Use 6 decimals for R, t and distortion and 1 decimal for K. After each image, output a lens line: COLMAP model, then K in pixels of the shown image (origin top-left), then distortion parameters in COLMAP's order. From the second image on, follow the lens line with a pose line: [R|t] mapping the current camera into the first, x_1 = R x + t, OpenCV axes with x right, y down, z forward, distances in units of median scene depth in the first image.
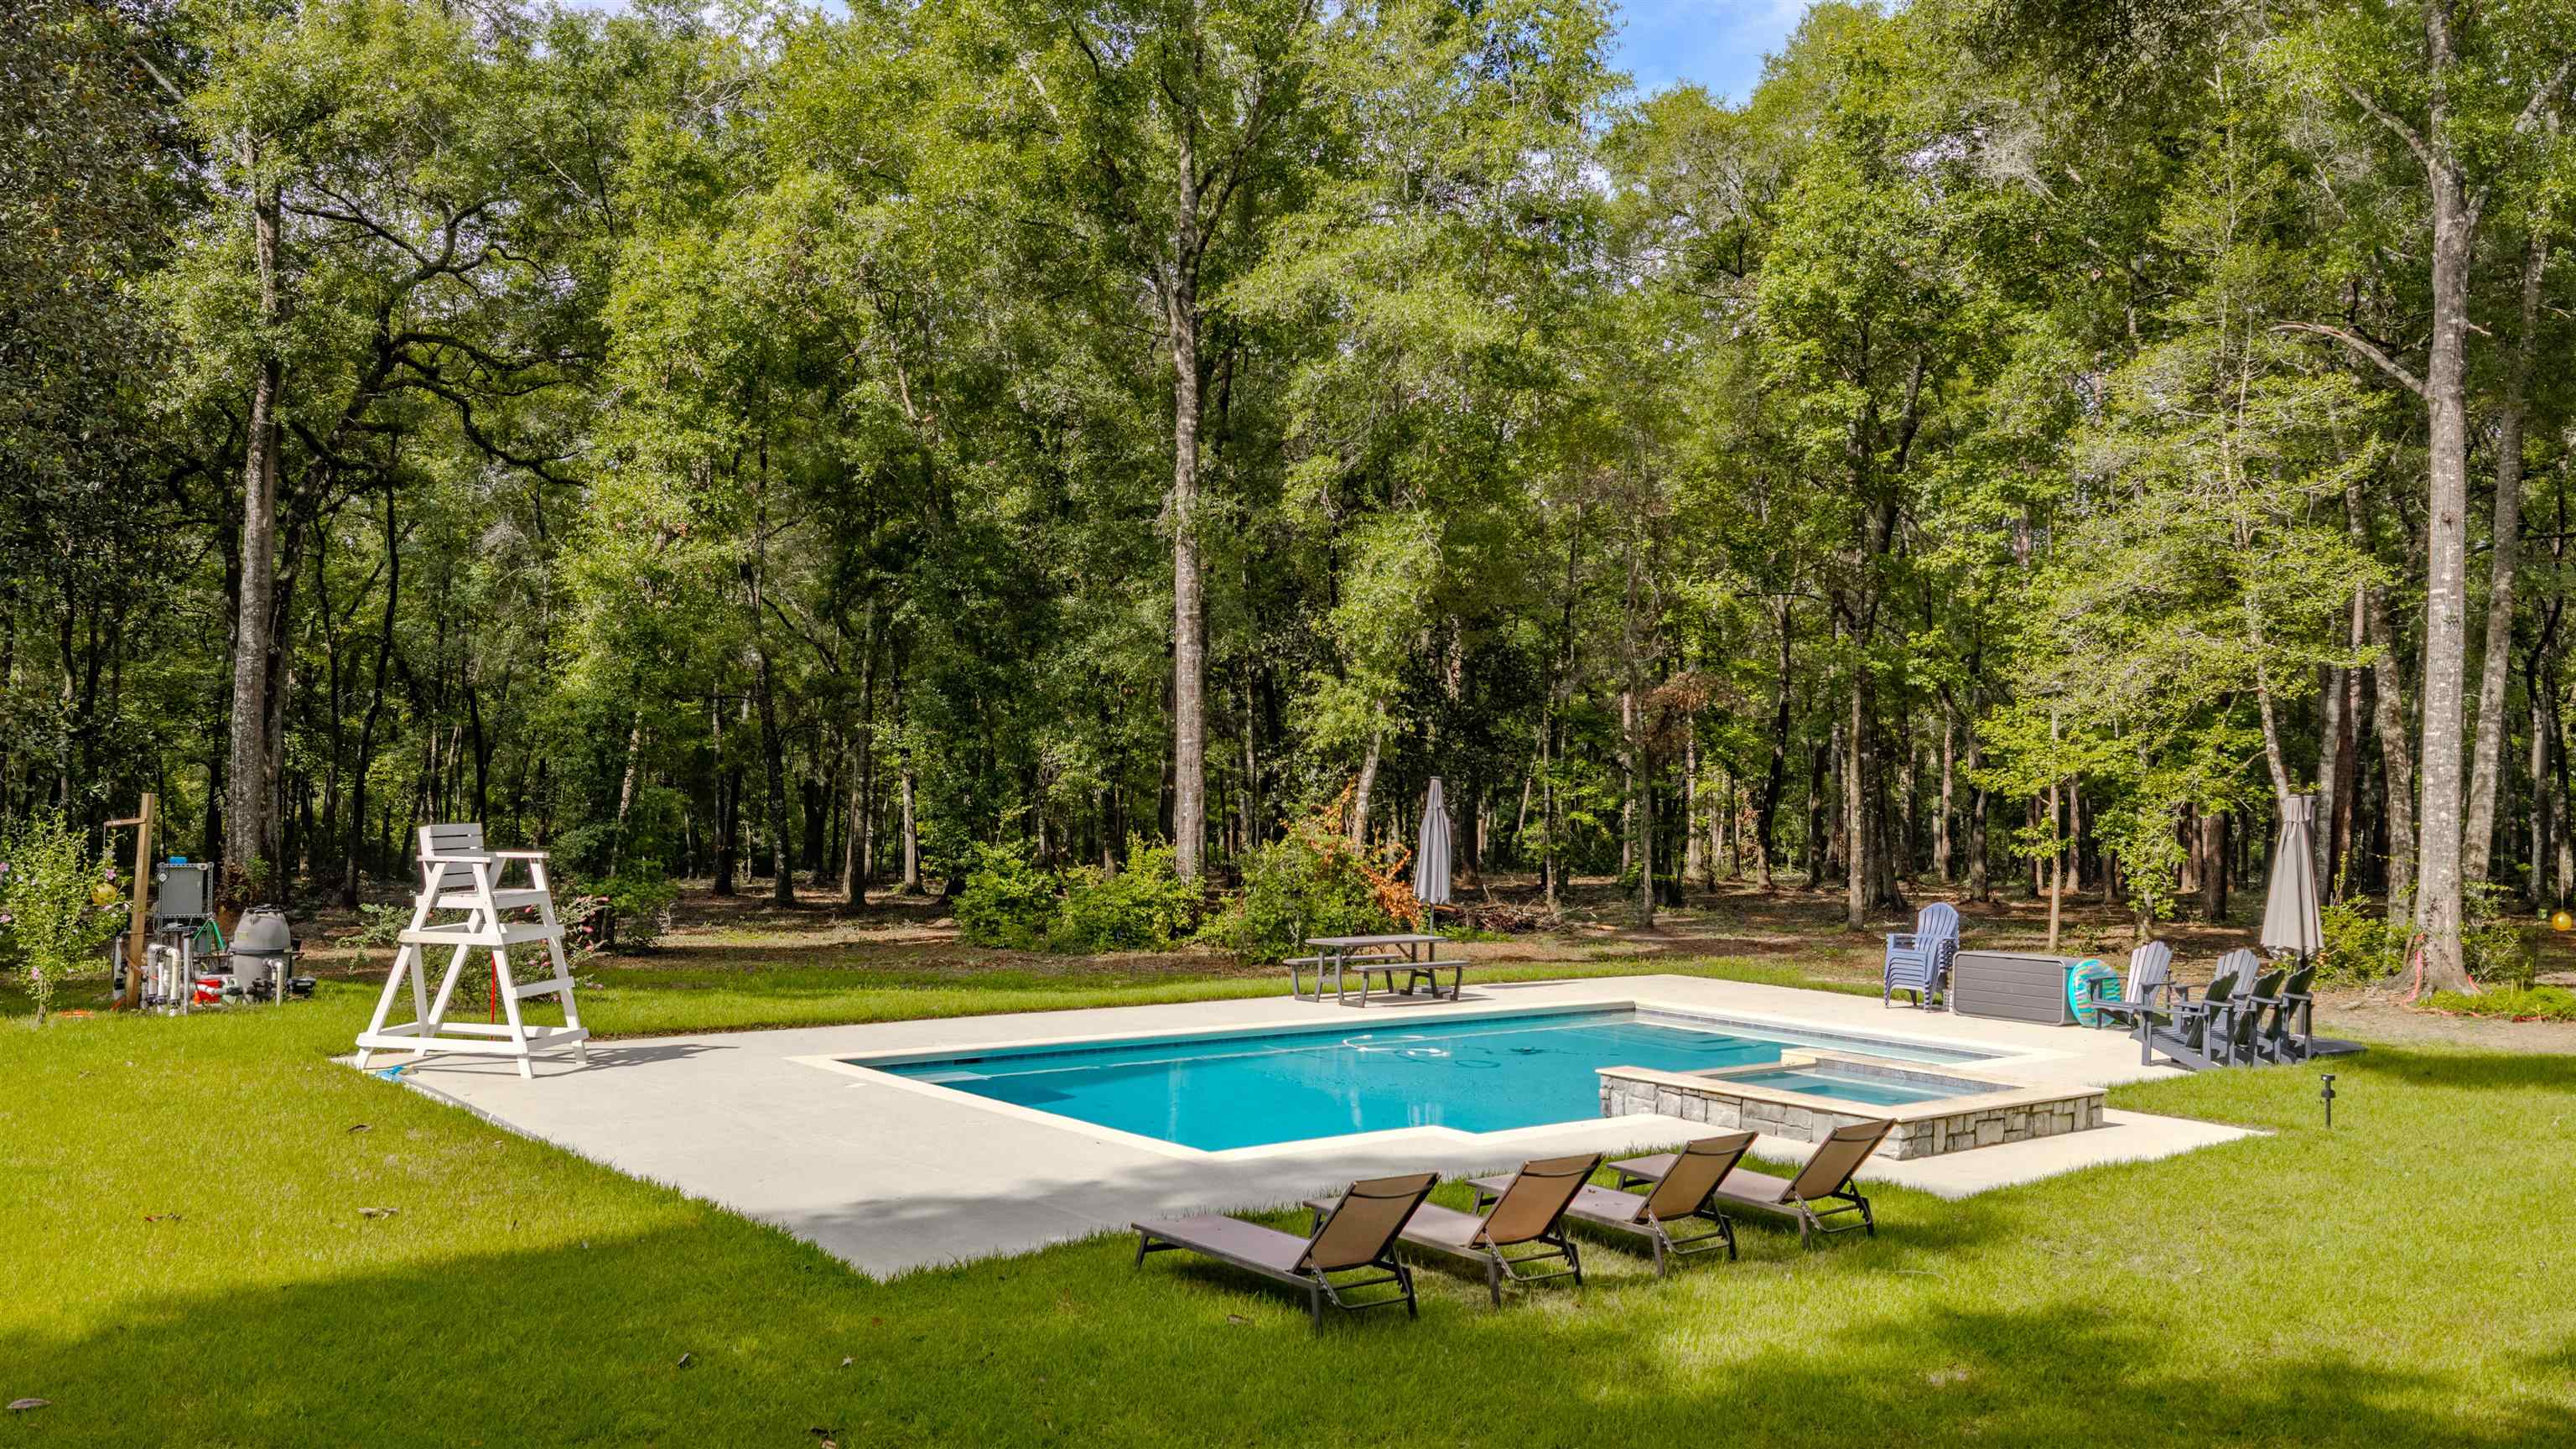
lens RADIAL K [[1891.1, 0, 1283.4], [0, 1891.1, 729.8], [0, 0, 1]] dist [-0.049774, 0.008139]
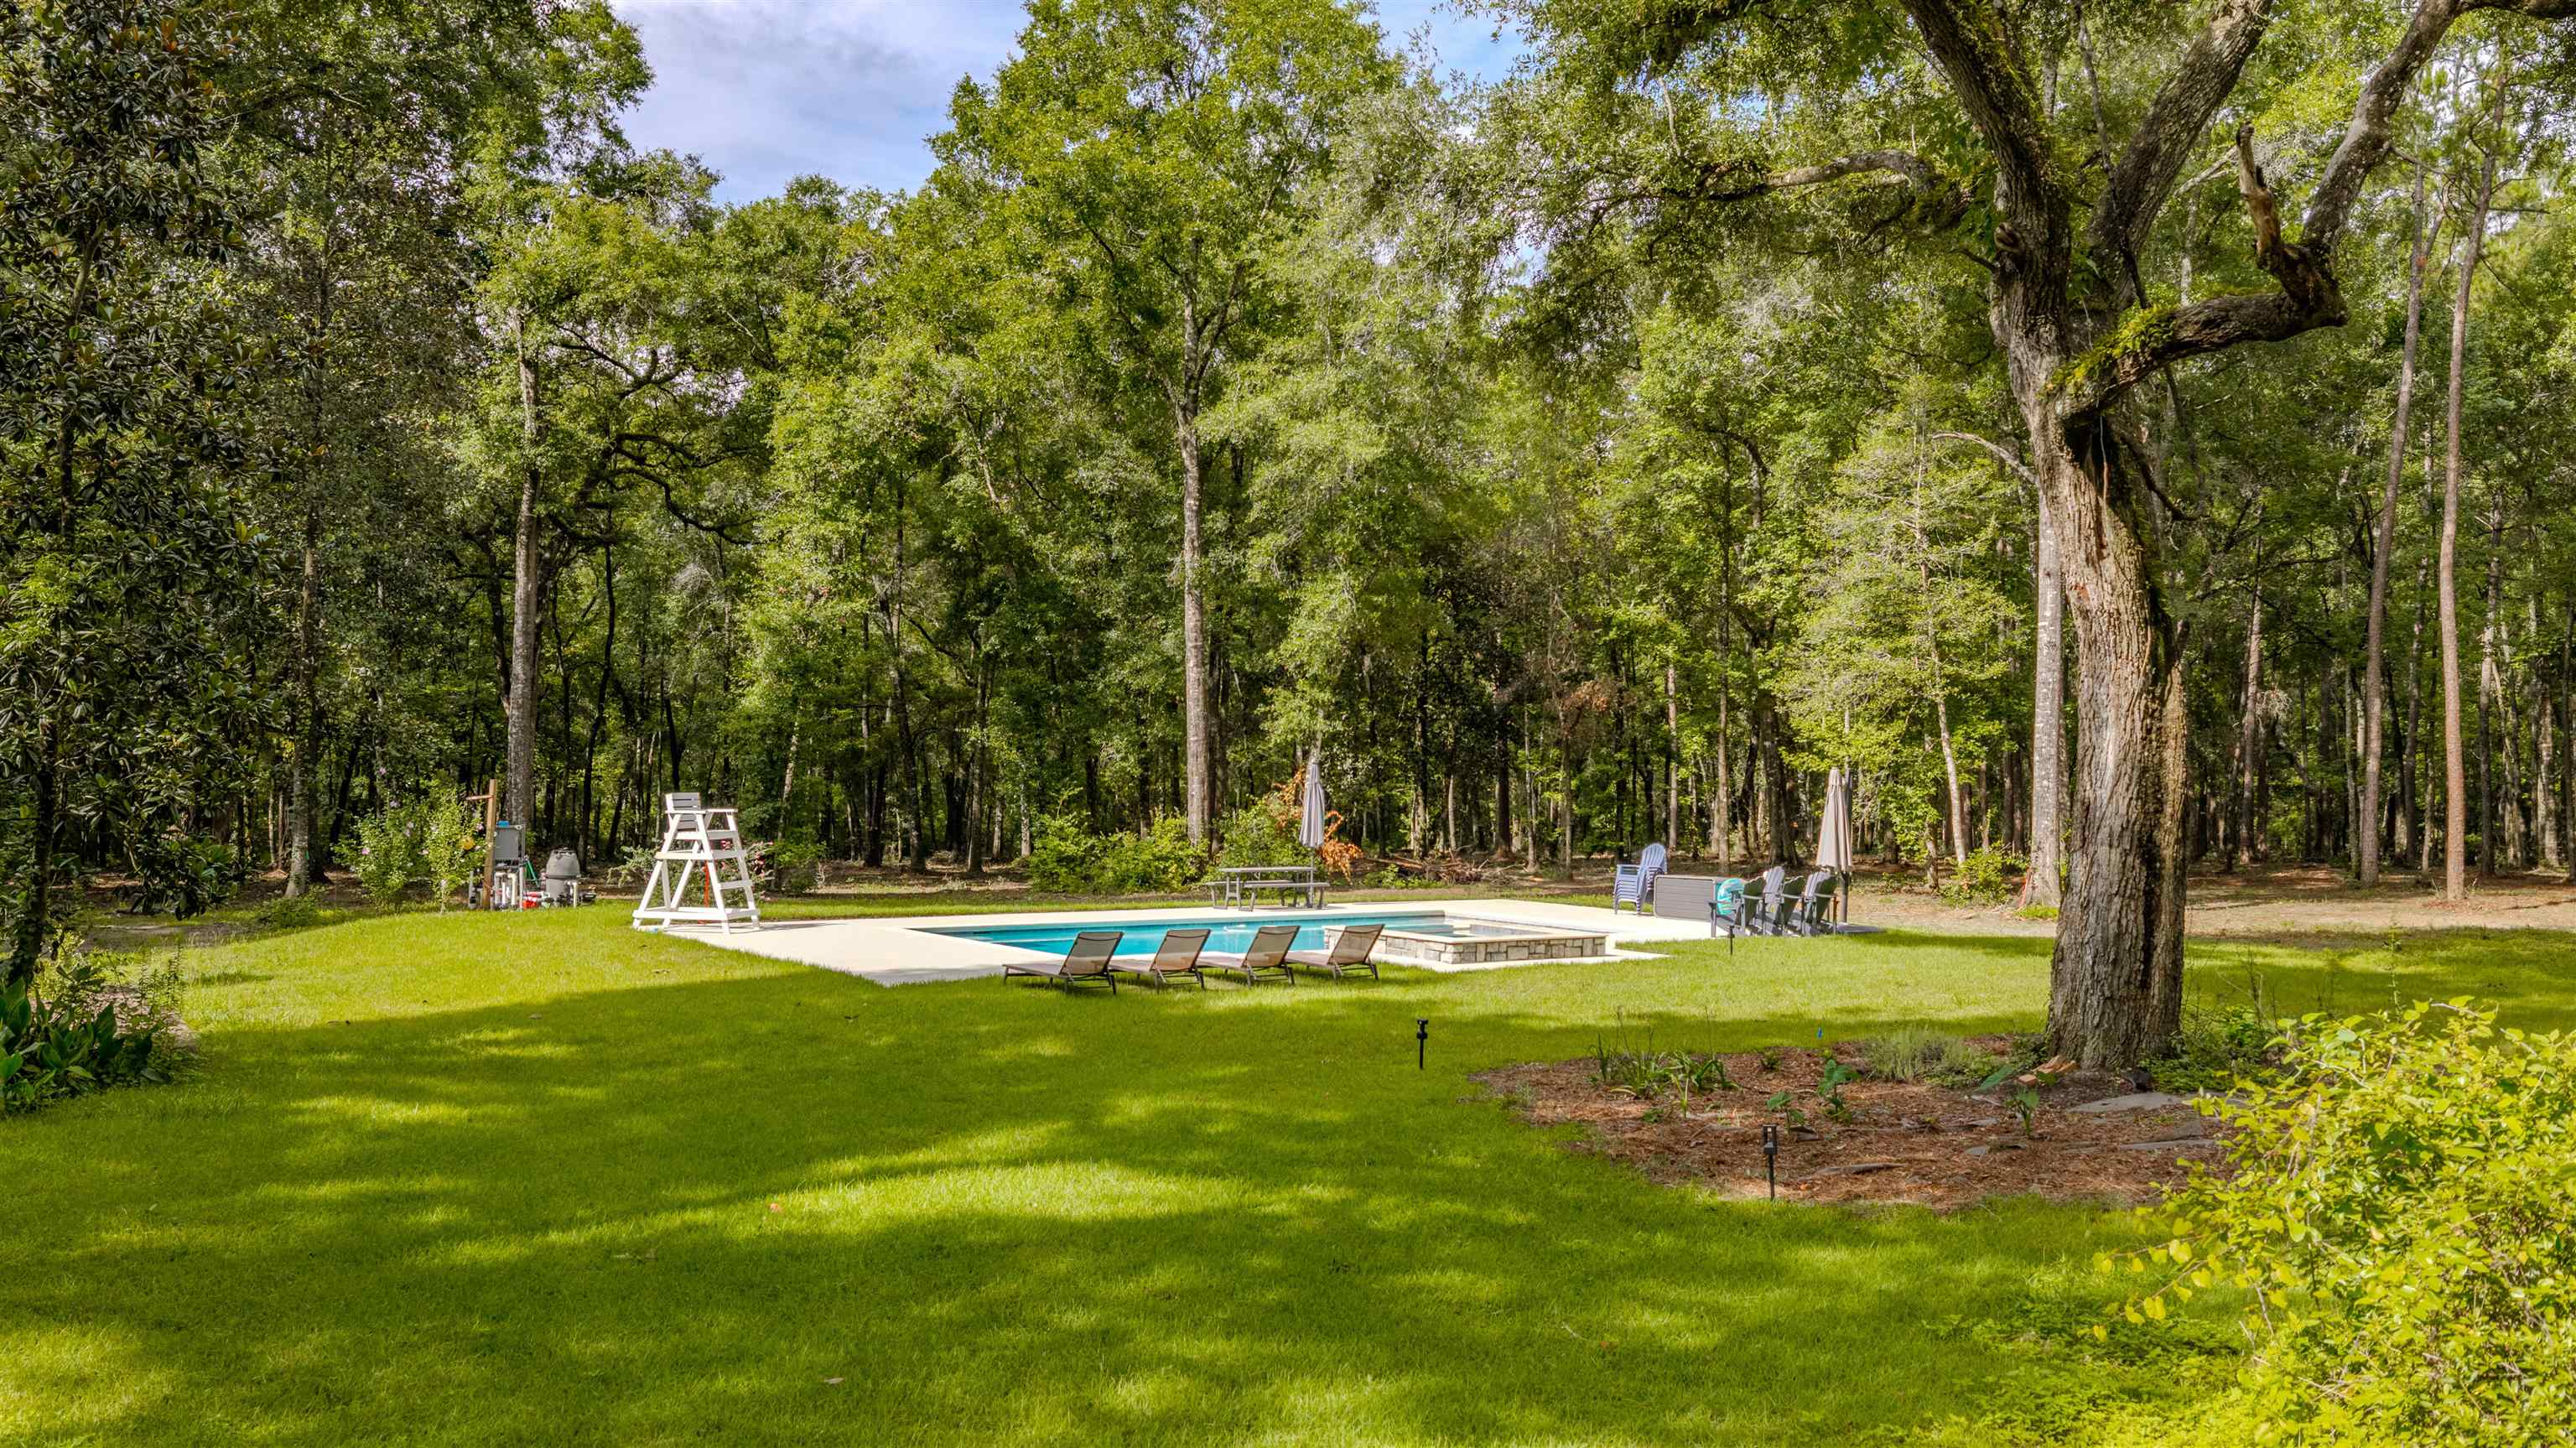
lens RADIAL K [[1891.0, 0, 1305.8], [0, 1891.0, 718.4], [0, 0, 1]] dist [-0.049774, 0.008139]
pose [[0.997168, -0.010682, -0.074441, 0.136883], [0.010475, 0.999940, -0.003170, -0.003639], [0.074470, 0.002382, 0.997220, -0.363081]]
